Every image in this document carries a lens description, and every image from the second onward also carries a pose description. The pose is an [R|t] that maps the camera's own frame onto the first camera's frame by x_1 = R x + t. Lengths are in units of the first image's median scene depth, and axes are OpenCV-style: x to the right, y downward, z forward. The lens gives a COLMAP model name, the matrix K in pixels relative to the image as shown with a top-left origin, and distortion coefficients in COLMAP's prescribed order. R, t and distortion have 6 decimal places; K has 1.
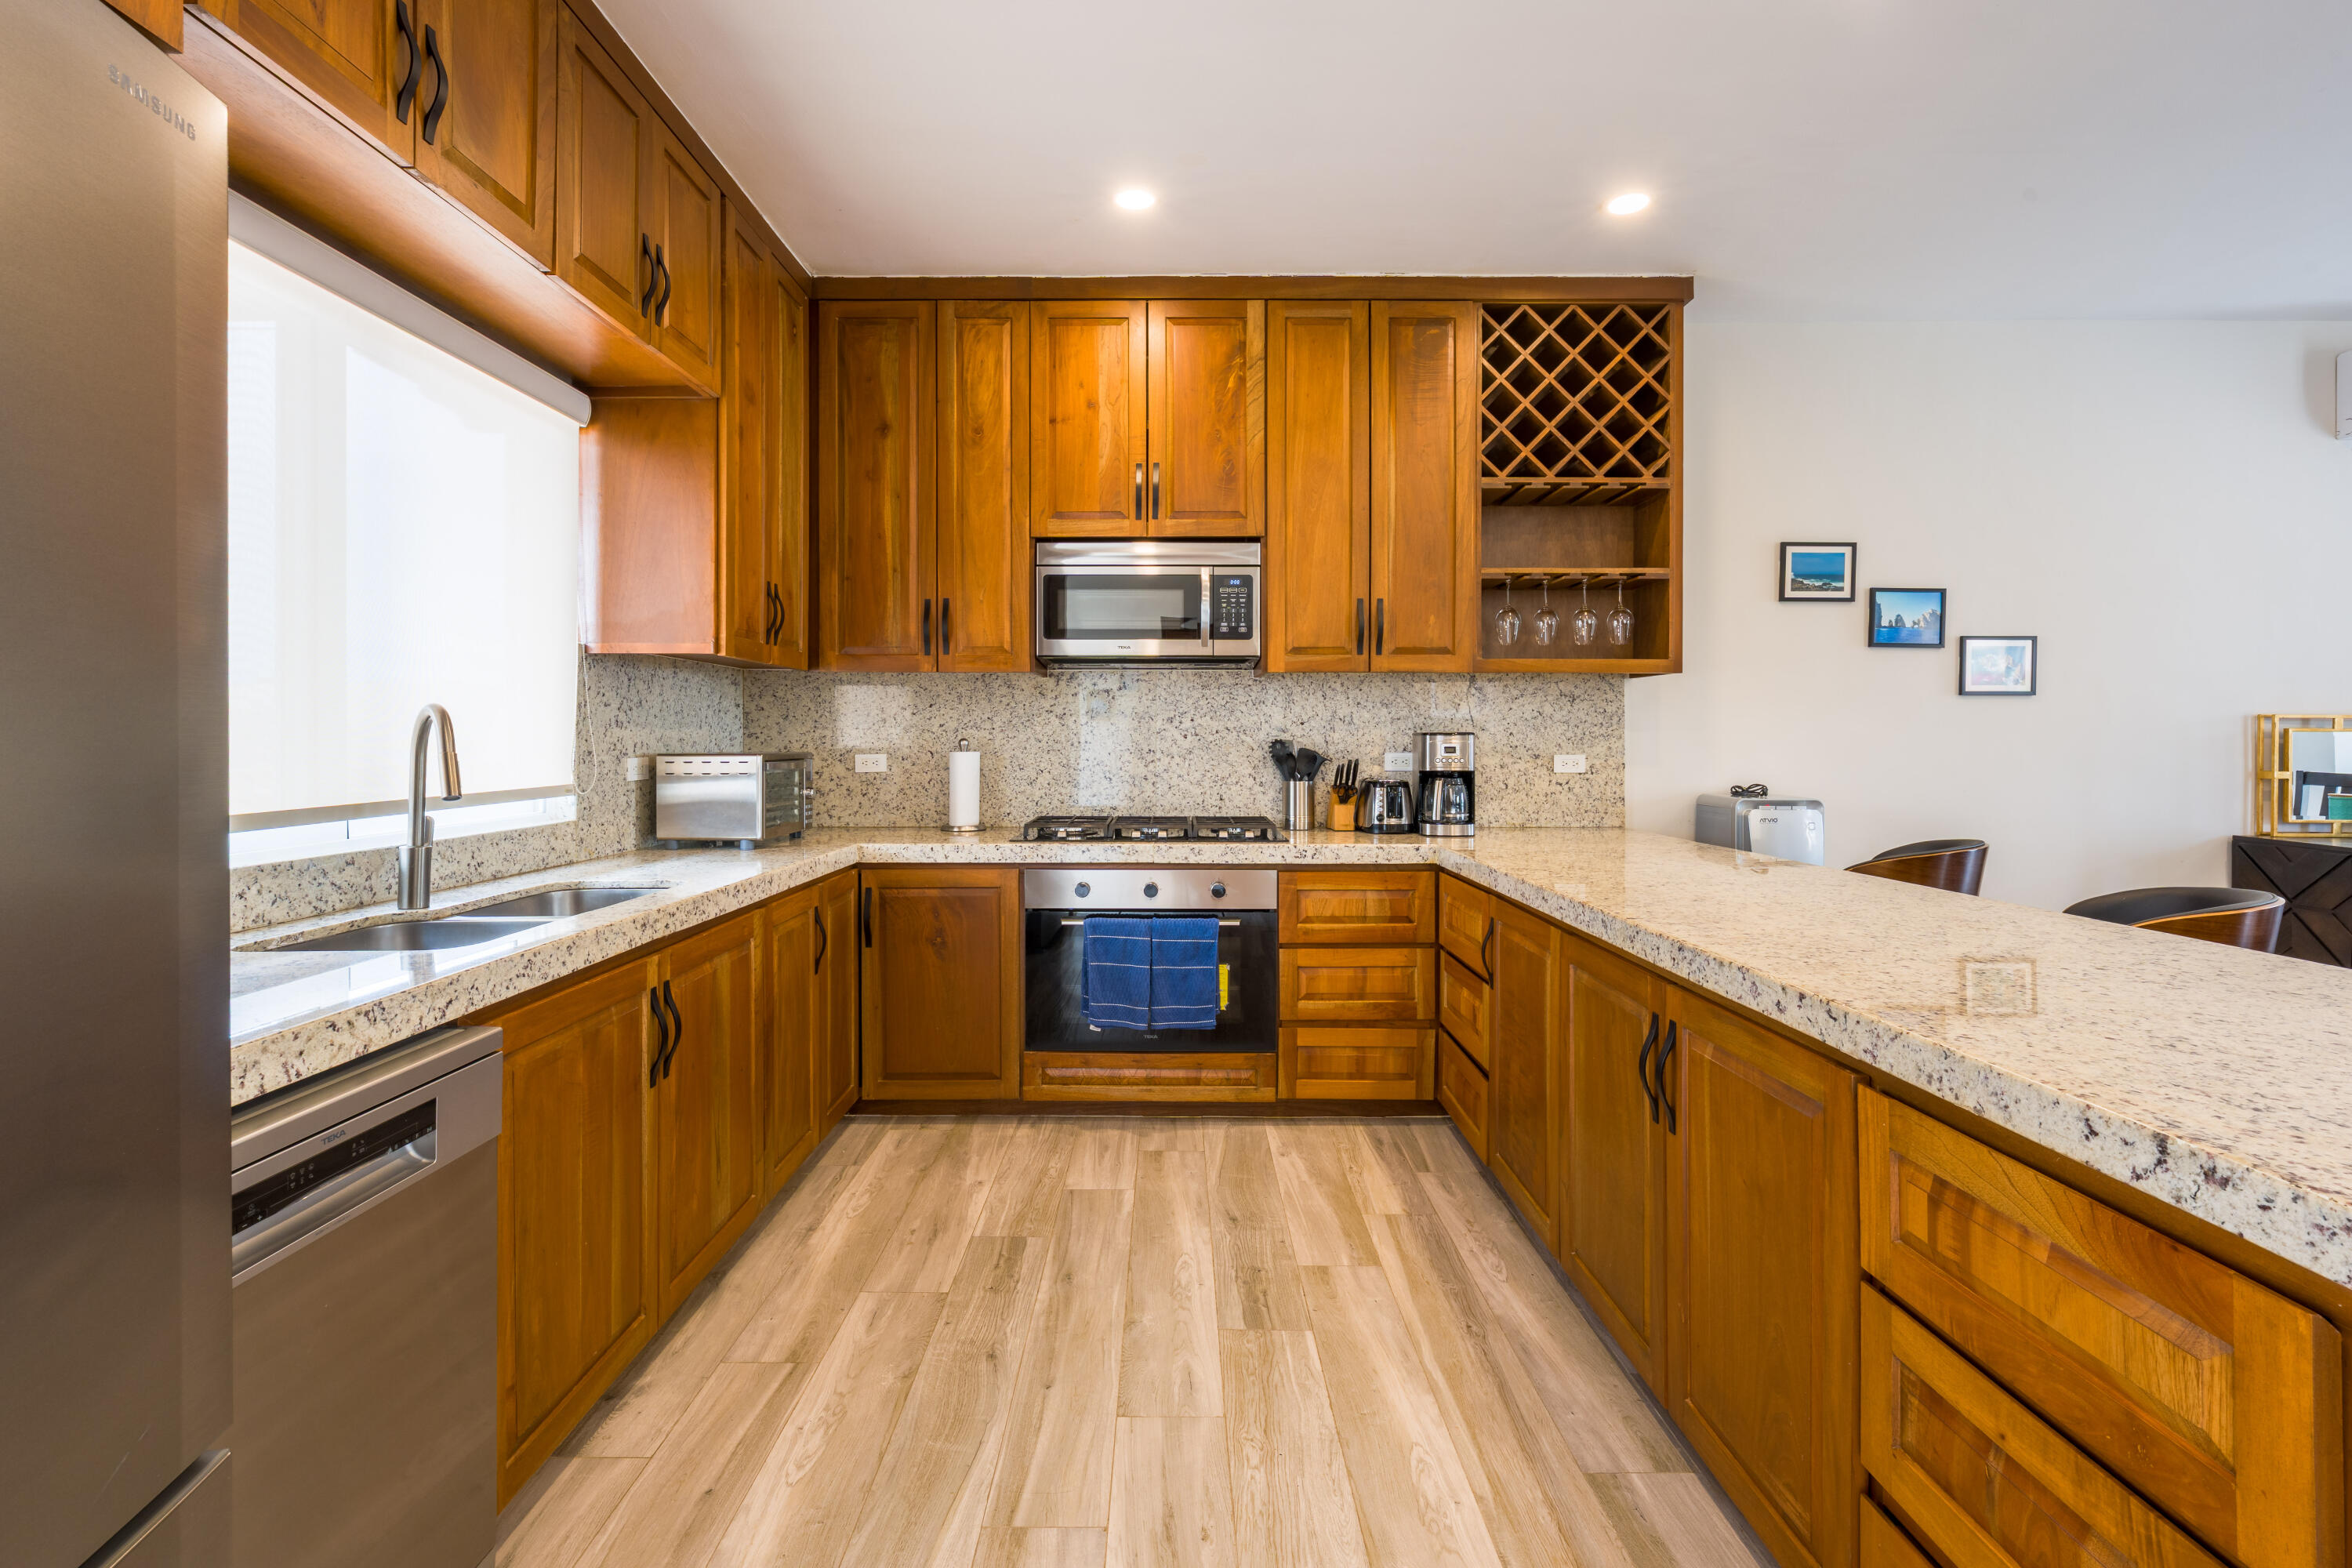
lens RADIAL K [[1051.6, 0, 1176.7], [0, 1051.6, 737.0], [0, 0, 1]] dist [-0.001557, -0.000142]
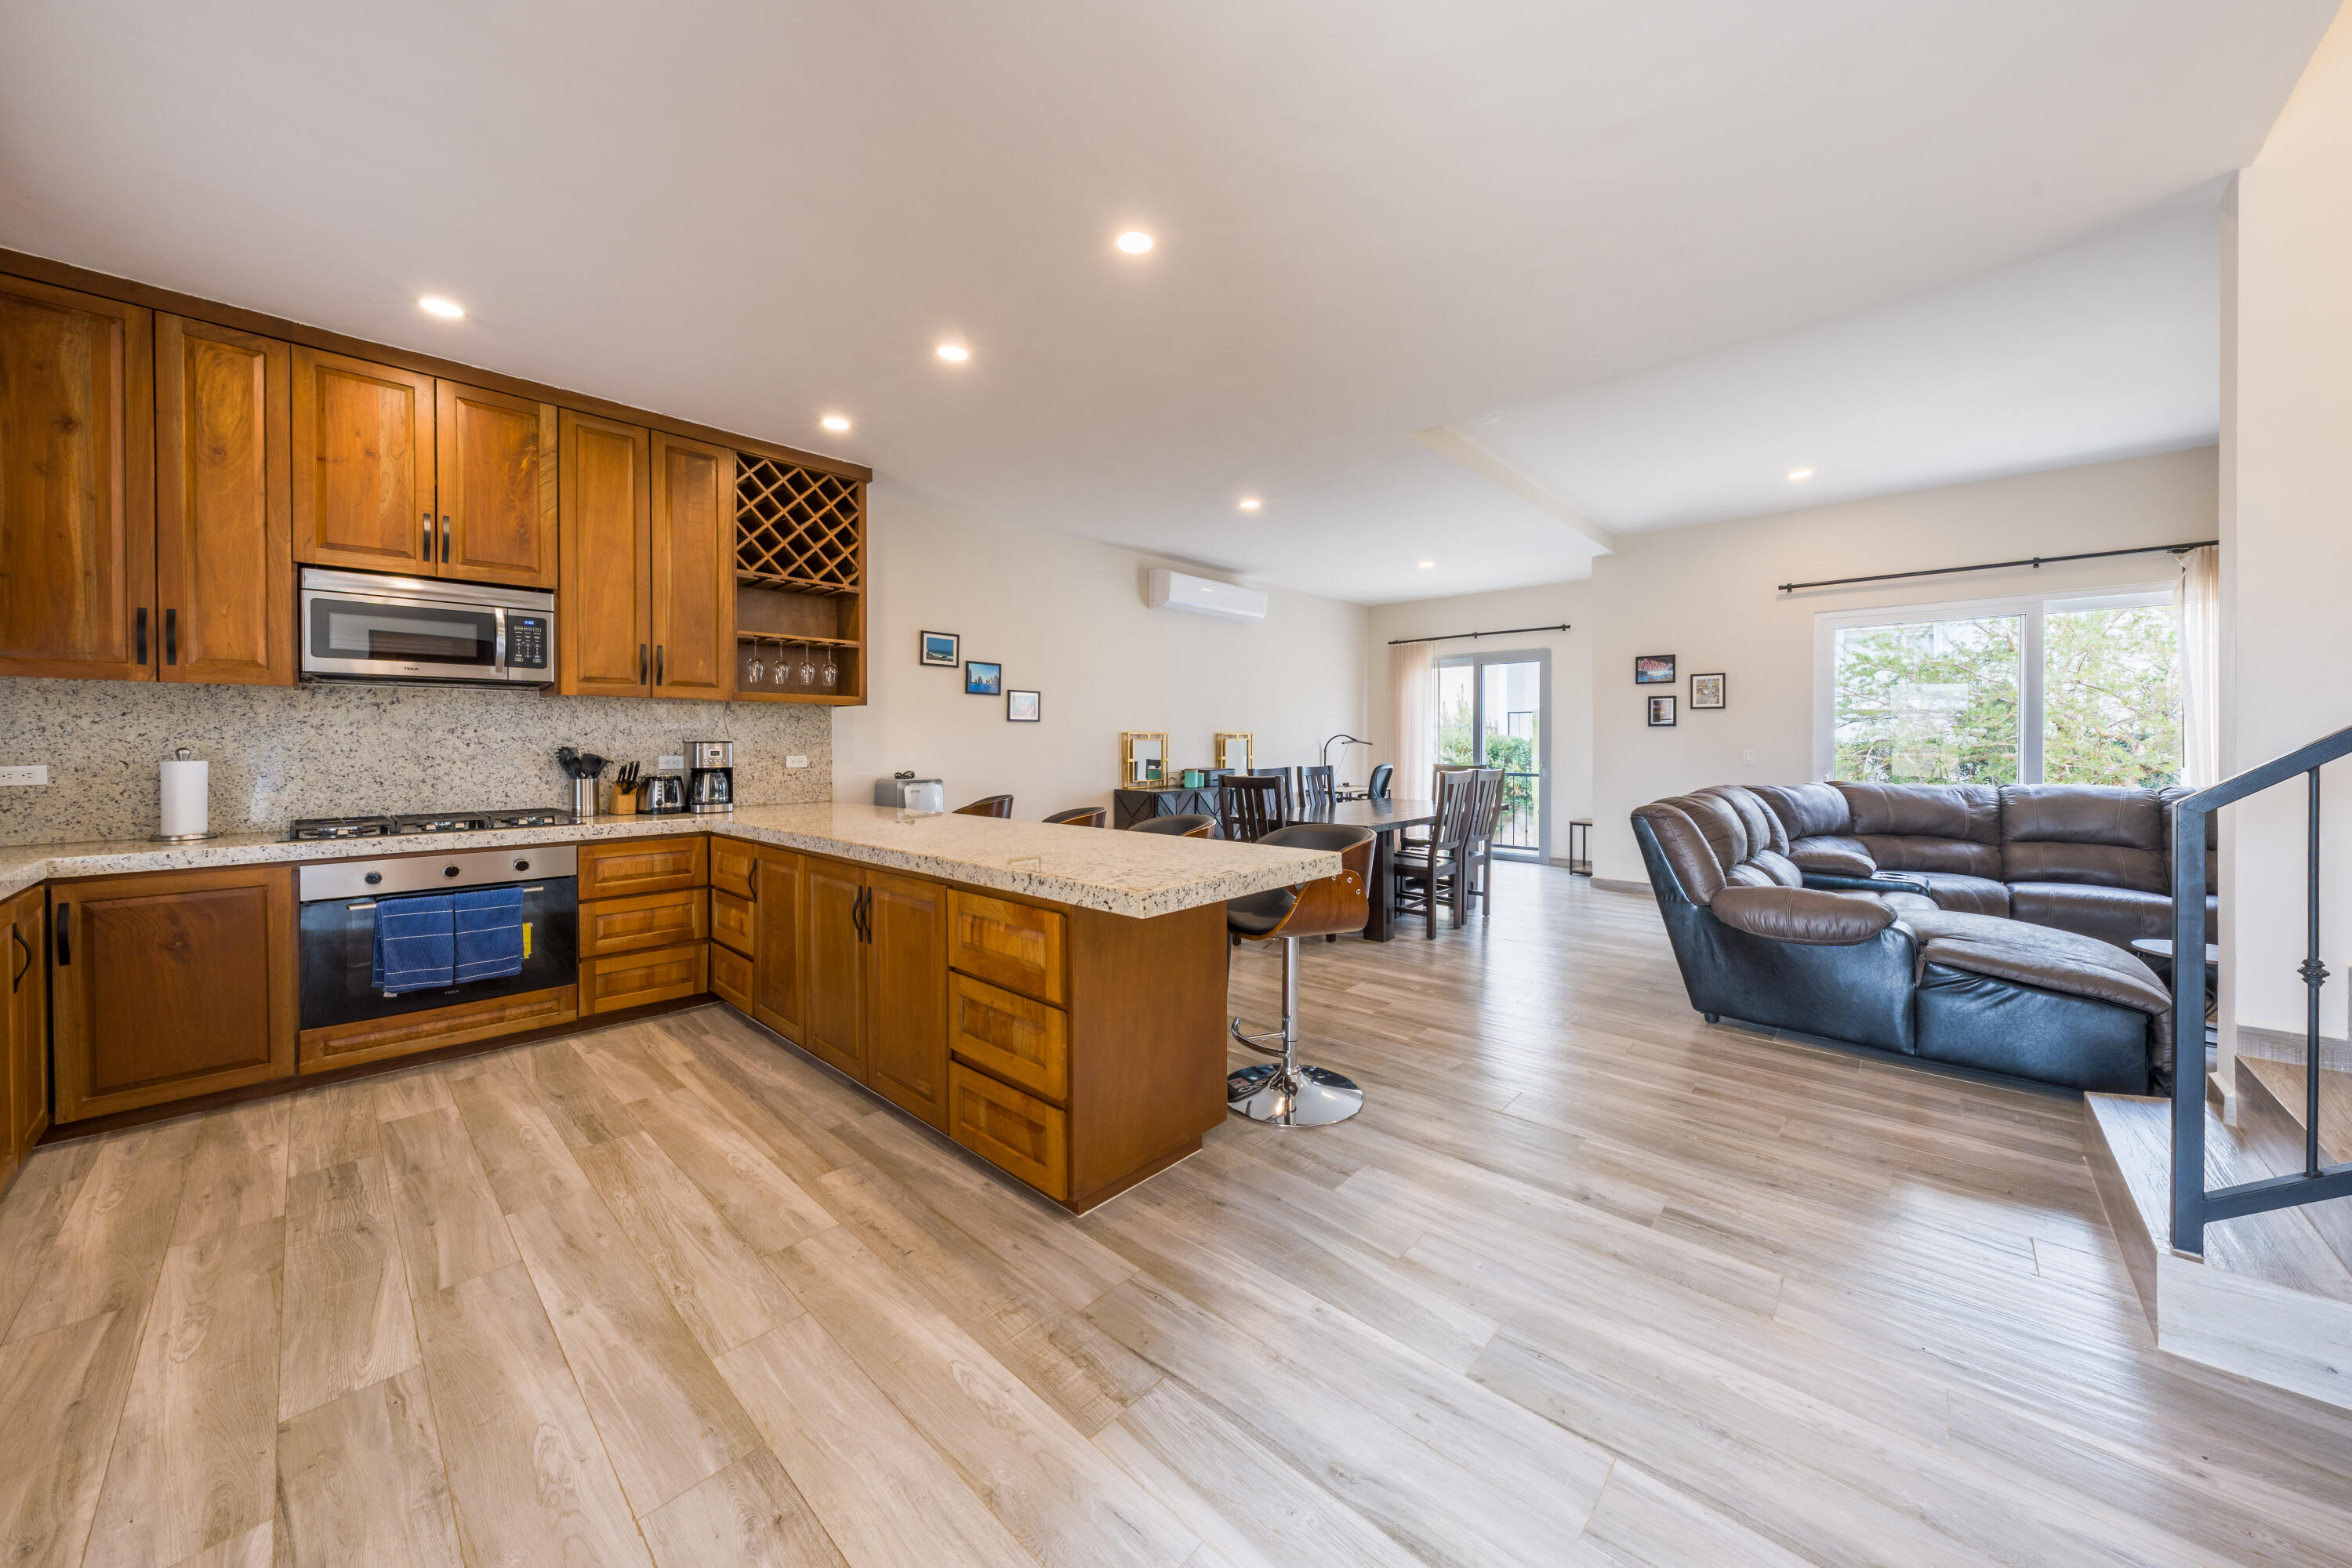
lens RADIAL K [[816.5, 0, 1165.5], [0, 816.5, 747.5], [0, 0, 1]] dist [-0.002607, -0.000286]
pose [[0.690992, -0.006694, 0.722831, -0.125597], [0.003828, 0.999977, 0.005602, 0.000324], [-0.722852, -0.001104, 0.691002, -0.231802]]
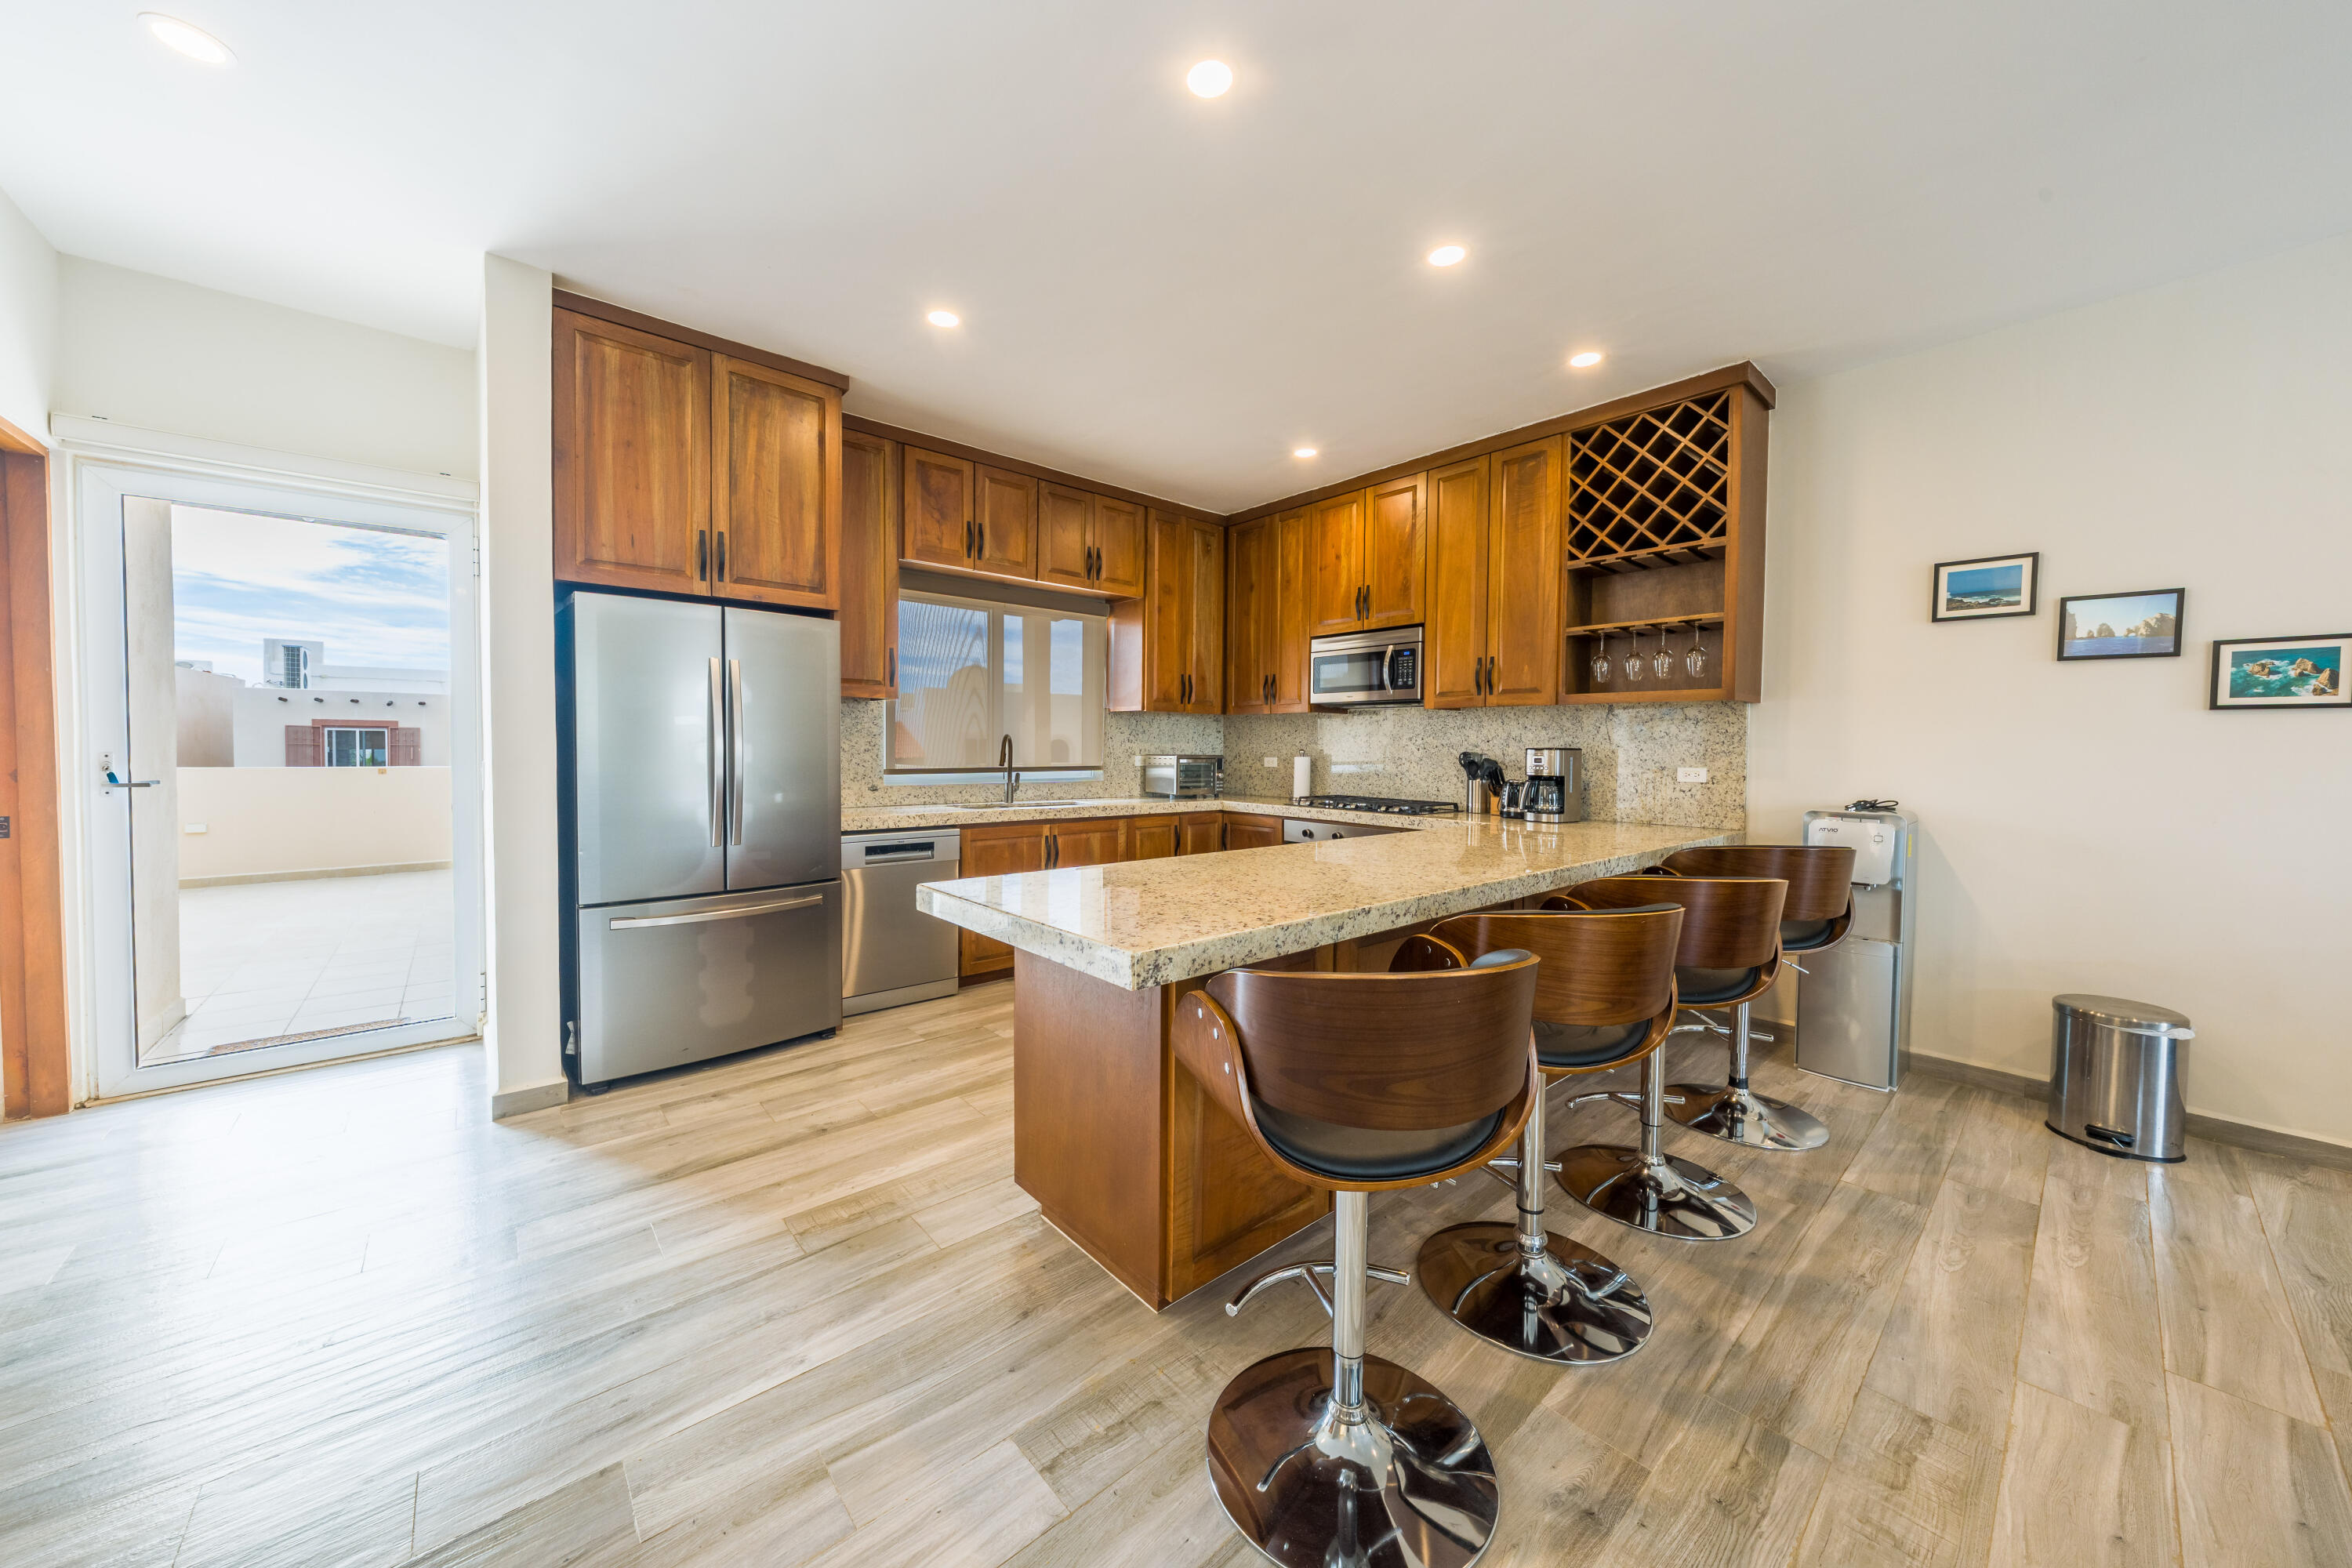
lens RADIAL K [[818.2, 0, 1160.3], [0, 818.2, 771.7], [0, 0, 1]] dist [-0.000793, -0.000087]
pose [[0.642557, 0.030873, -0.765615, 0.774214], [-0.010272, 0.999445, 0.031681, -0.002290], [0.766169, -0.012492, 0.642518, -0.091669]]
